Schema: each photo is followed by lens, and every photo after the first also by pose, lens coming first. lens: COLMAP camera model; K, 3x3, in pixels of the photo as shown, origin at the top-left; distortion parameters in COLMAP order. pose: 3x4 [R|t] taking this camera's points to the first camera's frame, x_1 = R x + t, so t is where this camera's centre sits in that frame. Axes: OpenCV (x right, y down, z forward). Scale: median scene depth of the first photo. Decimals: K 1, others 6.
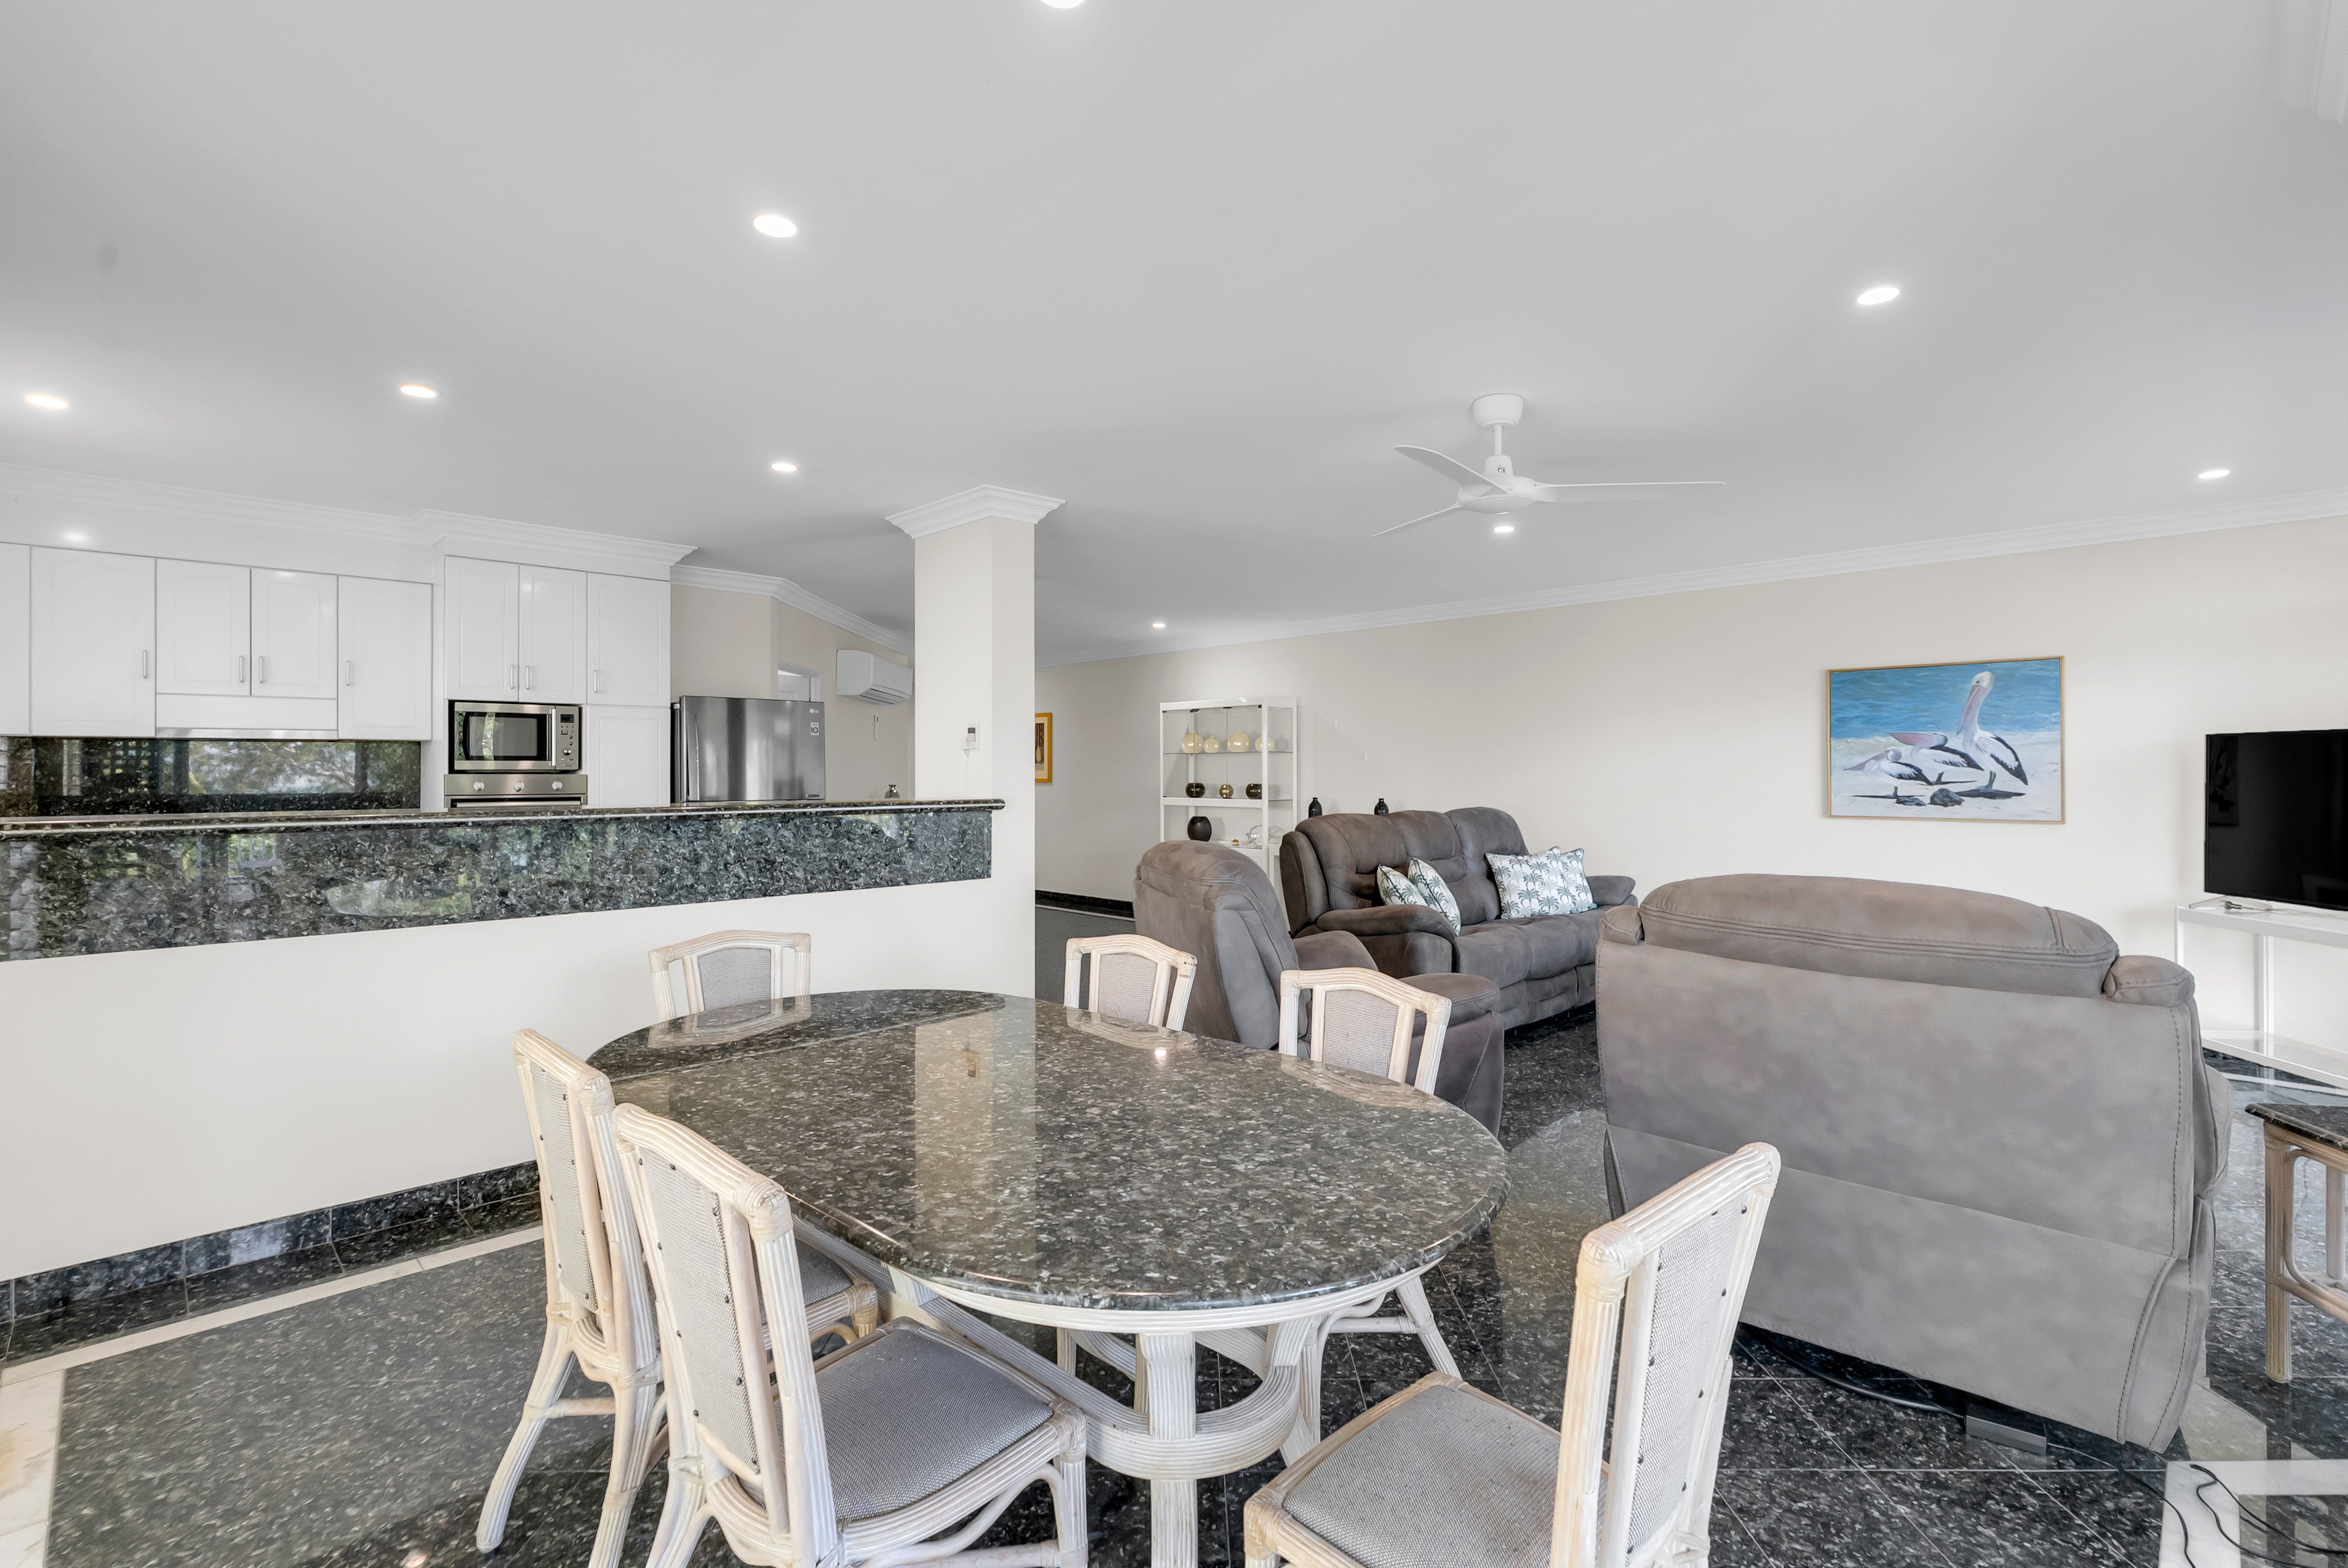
lens RADIAL K [[1097.2, 0, 1173.0], [0, 1097.2, 761.3], [0, 0, 1]] dist [-0.001272, -0.000021]
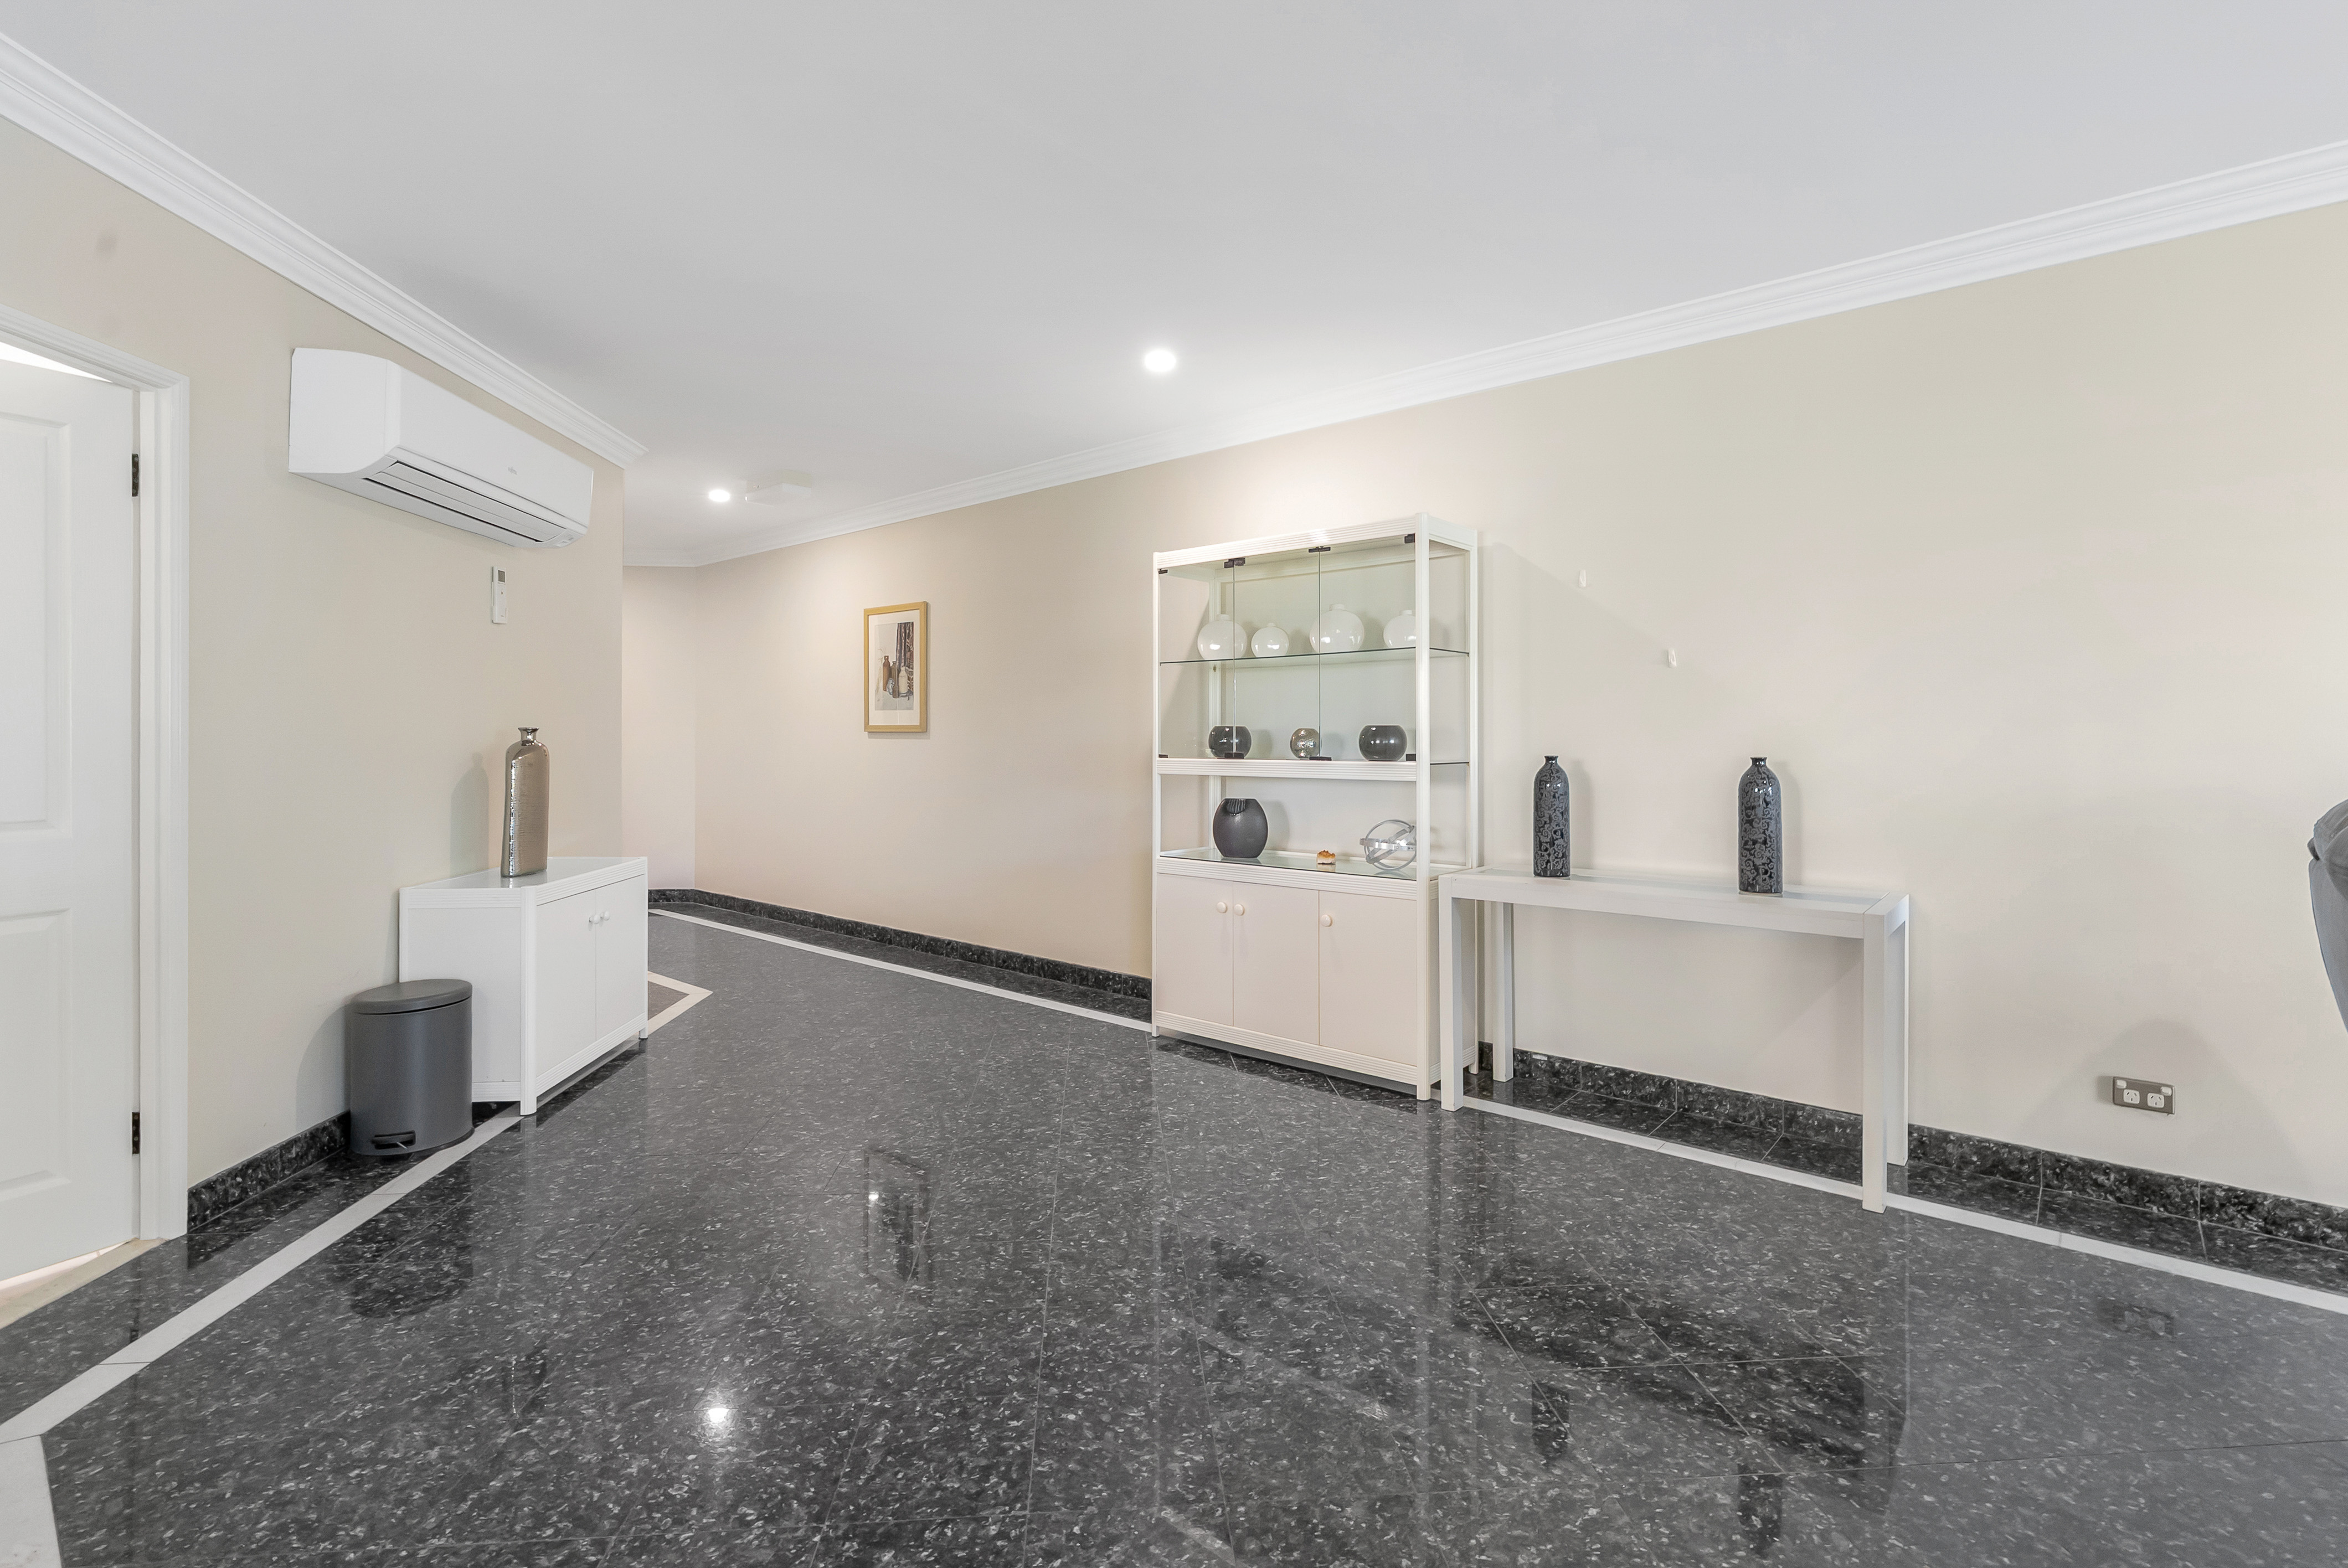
lens RADIAL K [[1097.2, 0, 1173.0], [0, 1097.2, 761.3], [0, 0, 1]] dist [-0.001272, -0.000021]
pose [[0.996599, 0.006472, 0.082144, -0.041700], [-0.008994, 0.999498, 0.030374, 0.021108], [-0.081906, -0.031009, 0.996158, 0.552745]]
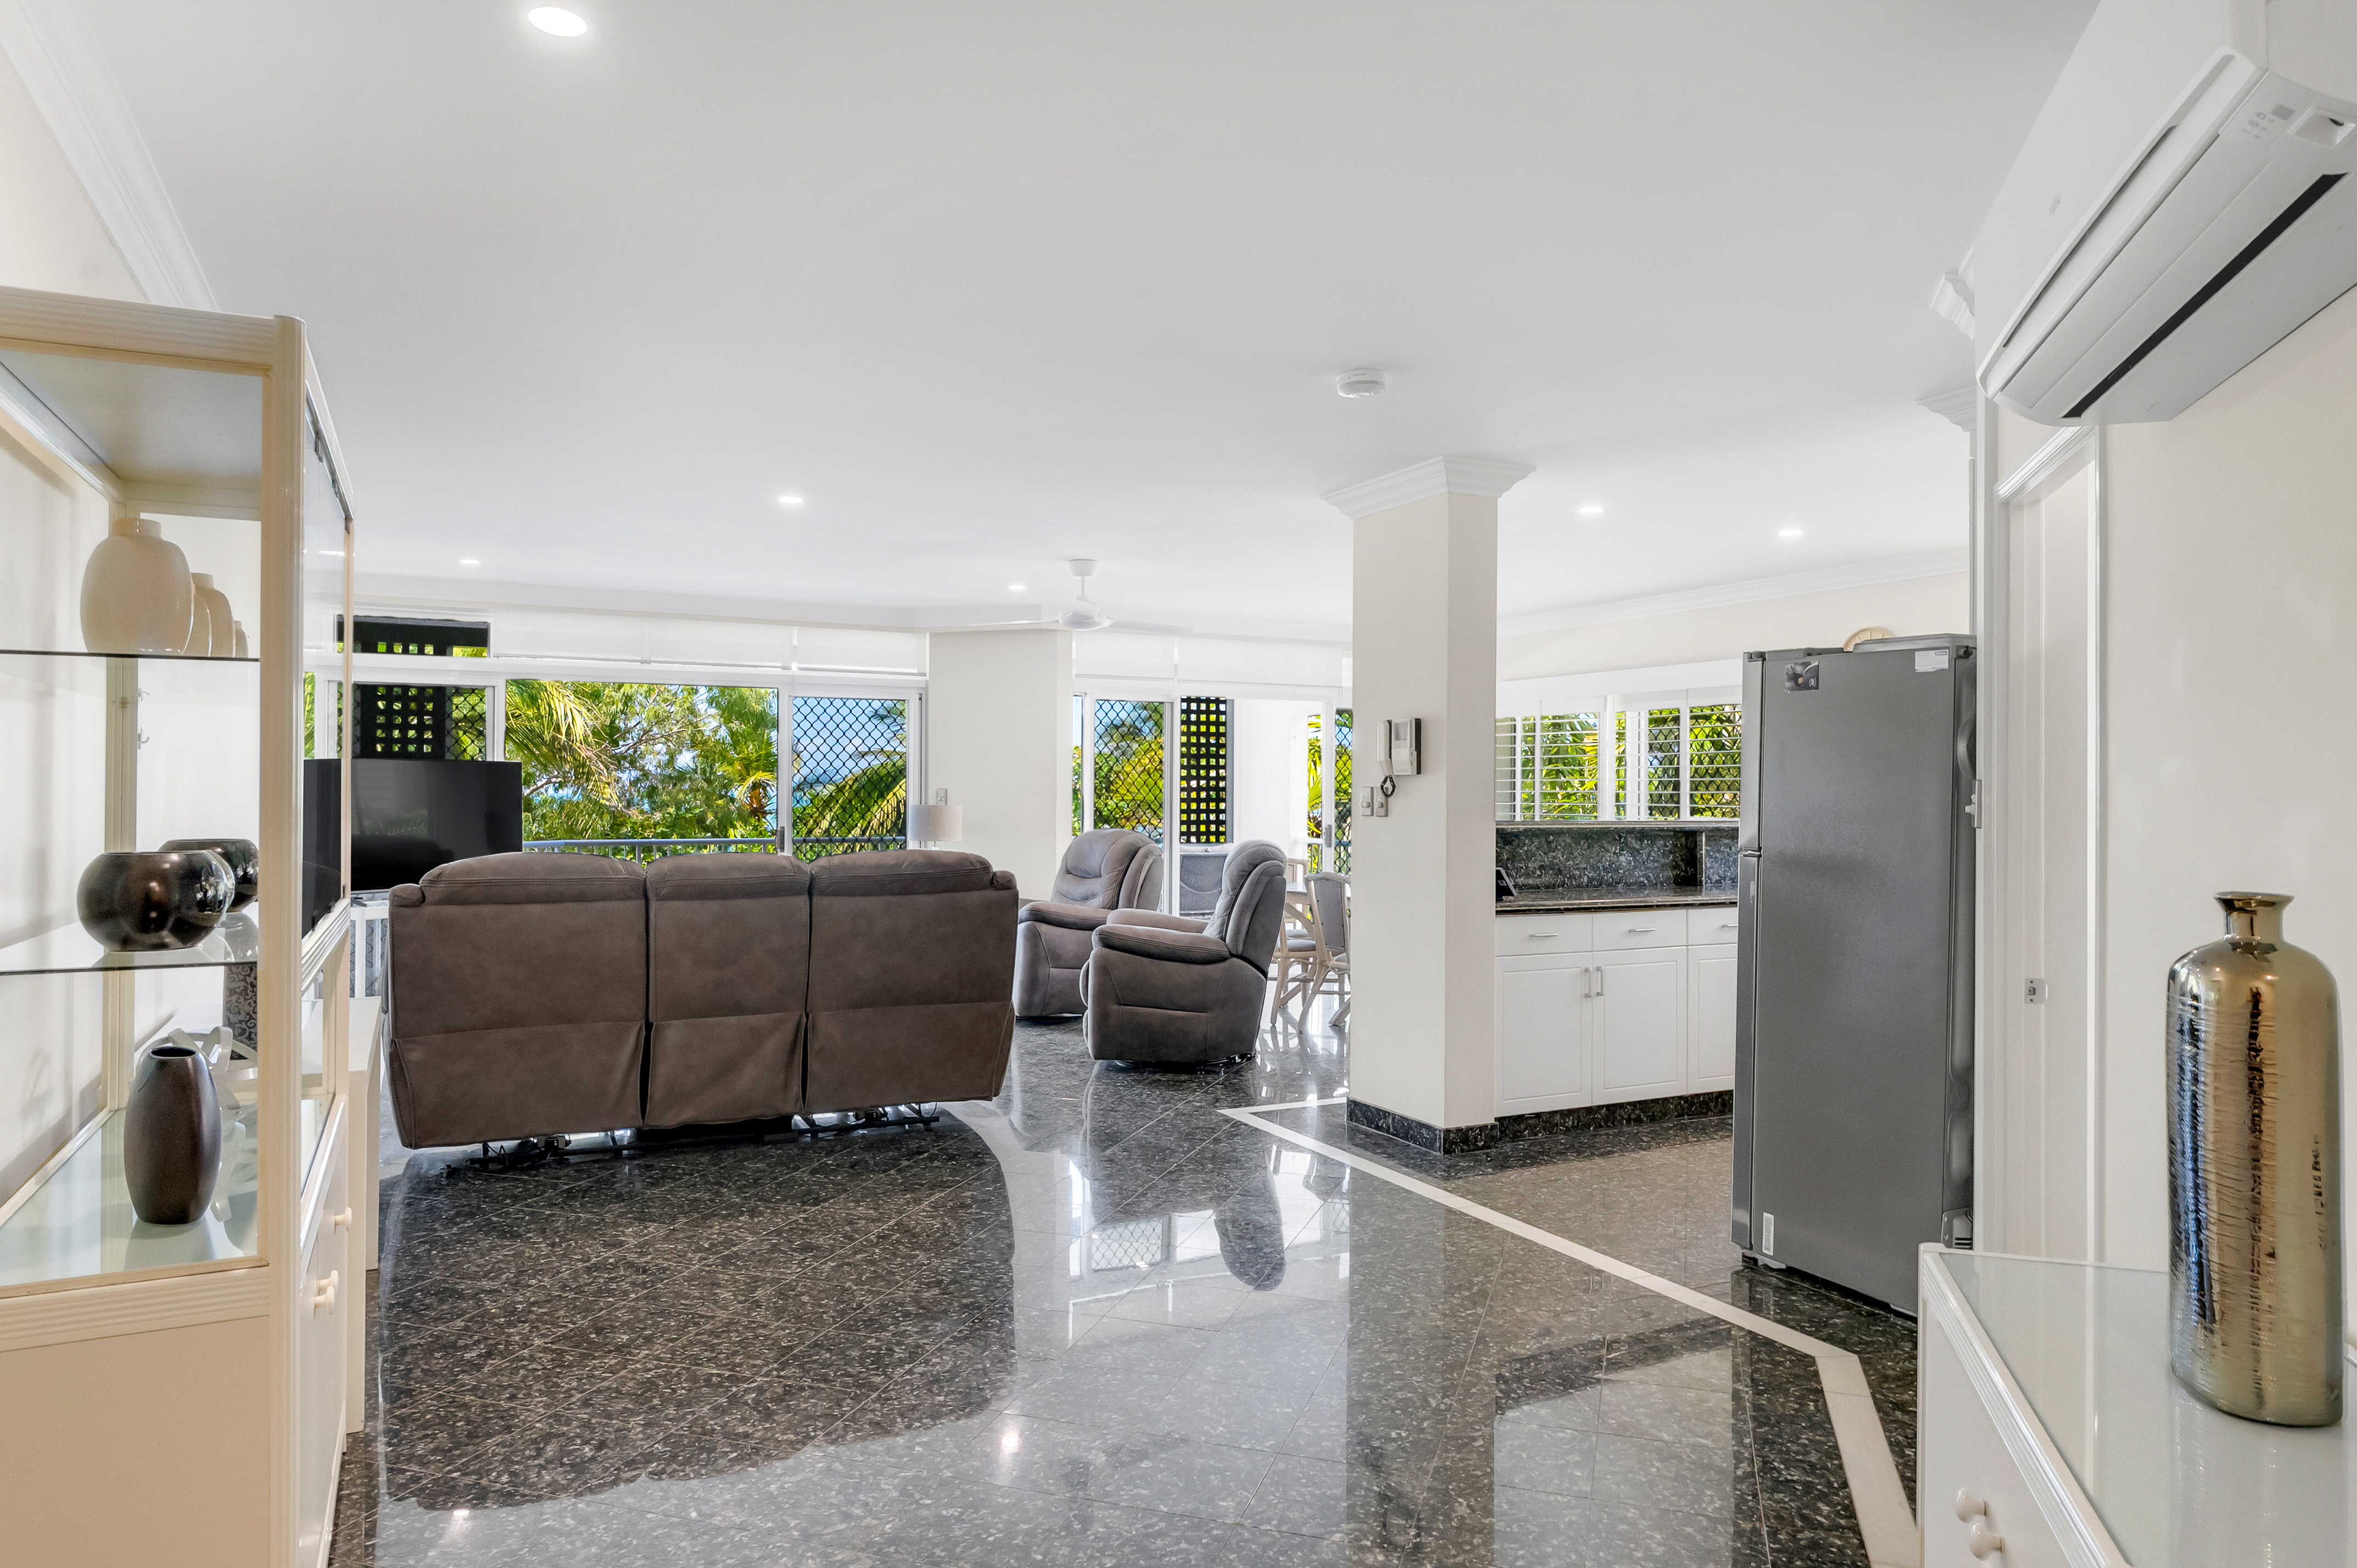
lens RADIAL K [[1476.1, 0, 1178.5], [0, 1476.1, 784.0], [0, 0, 1]] dist [0.001461, 0.000175]
pose [[-0.955142, 0.004522, 0.296113, -0.186709], [-0.002204, 0.999747, -0.022377, 0.014912], [-0.296139, -0.022025, -0.954891, 1.170279]]
